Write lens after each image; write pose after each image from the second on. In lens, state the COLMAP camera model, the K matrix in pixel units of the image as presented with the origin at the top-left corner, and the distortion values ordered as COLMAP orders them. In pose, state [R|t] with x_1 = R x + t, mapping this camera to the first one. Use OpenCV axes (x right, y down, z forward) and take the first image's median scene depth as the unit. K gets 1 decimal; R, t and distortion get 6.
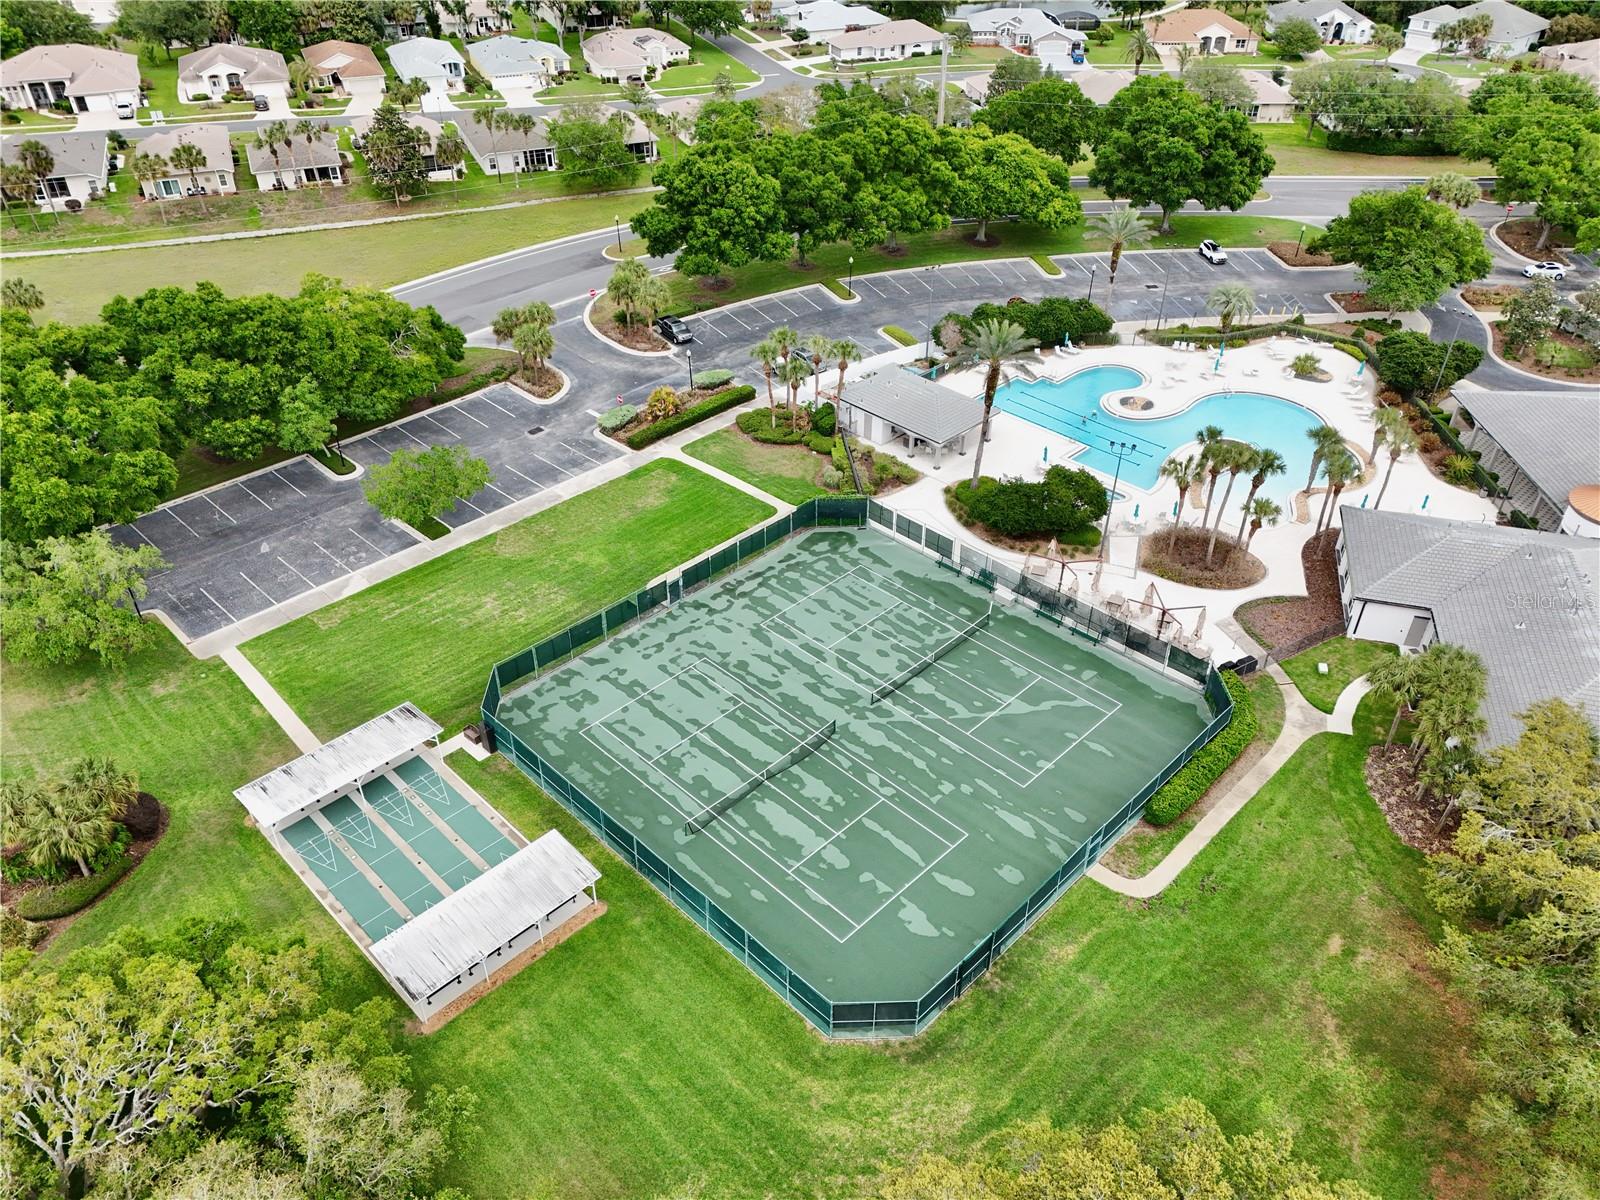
lens RADIAL K [[1172.2, 0, 800.0], [0, 1172.2, 600.0], [0, 0, 1]] dist [0.075020, -0.062242]
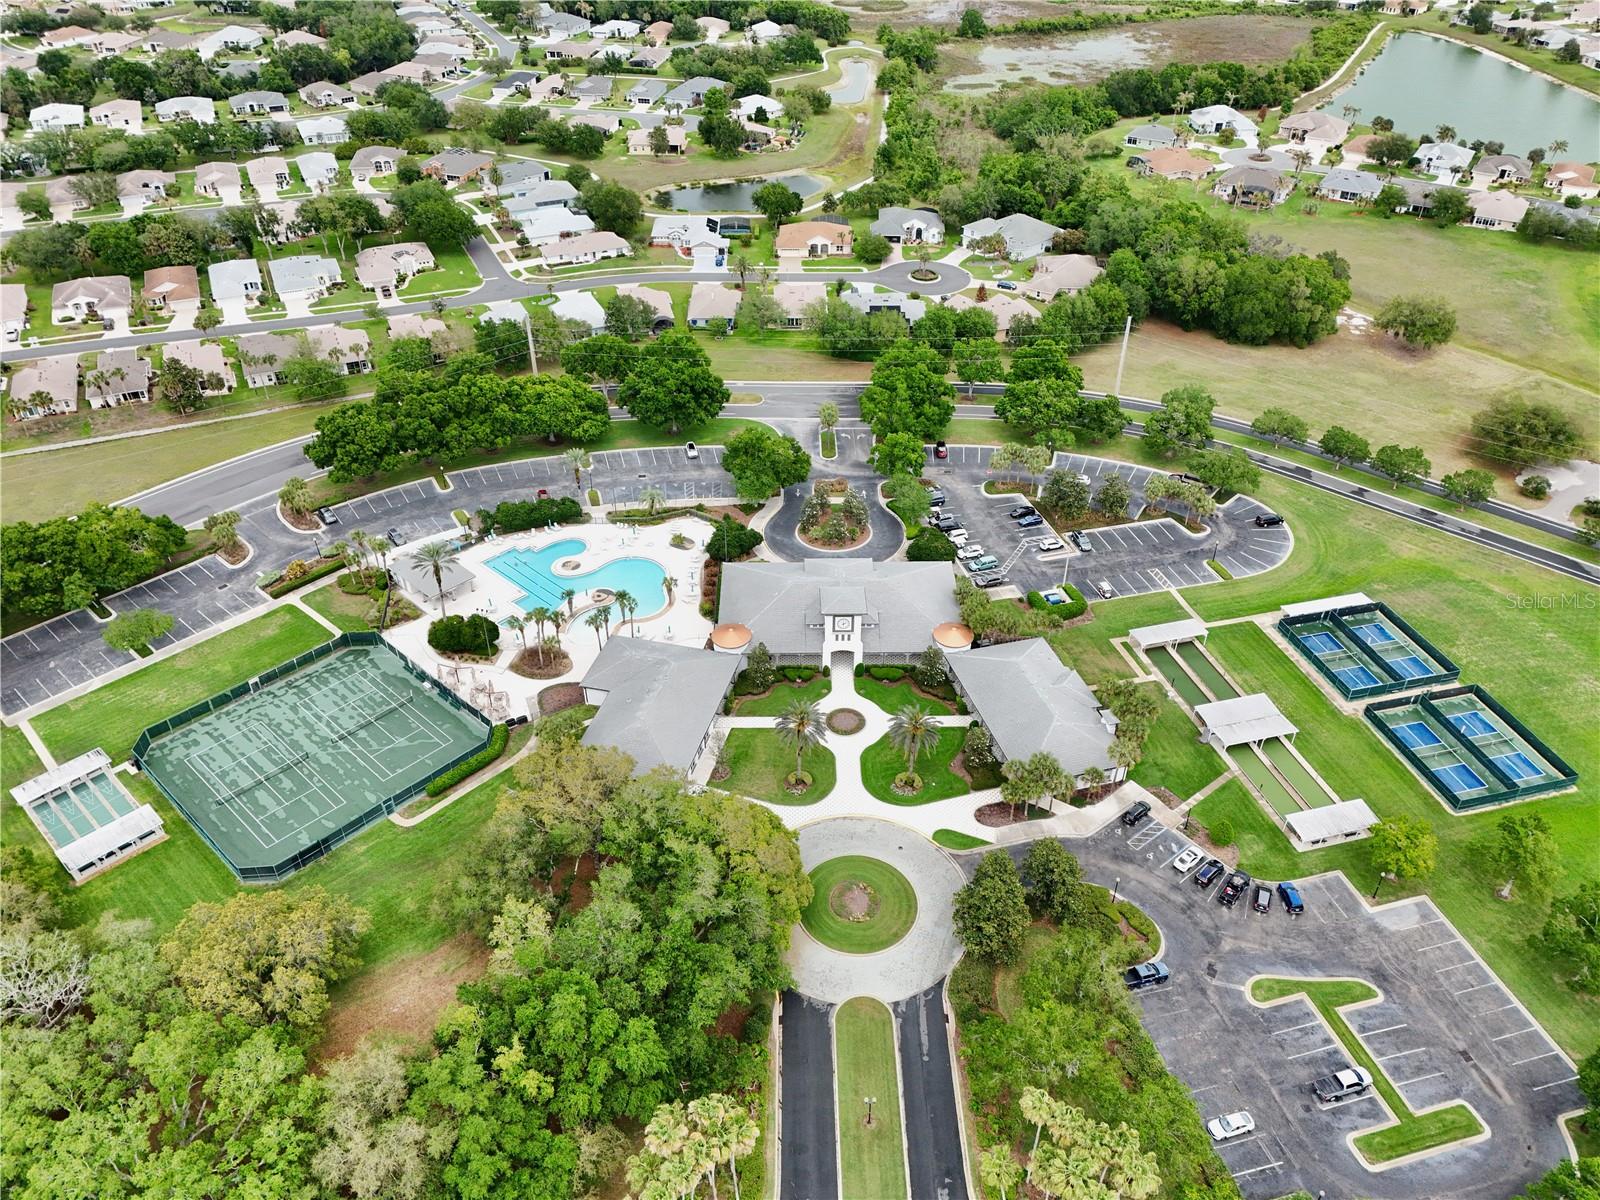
lens RADIAL K [[1172.2, 0, 800.0], [0, 1172.2, 600.0], [0, 0, 1]] dist [0.075020, -0.062242]
pose [[0.999700, -0.014311, 0.019868, 0.626667], [0.014360, 0.999894, -0.002343, -0.109974], [-0.019832, 0.002627, 0.999800, -0.829685]]
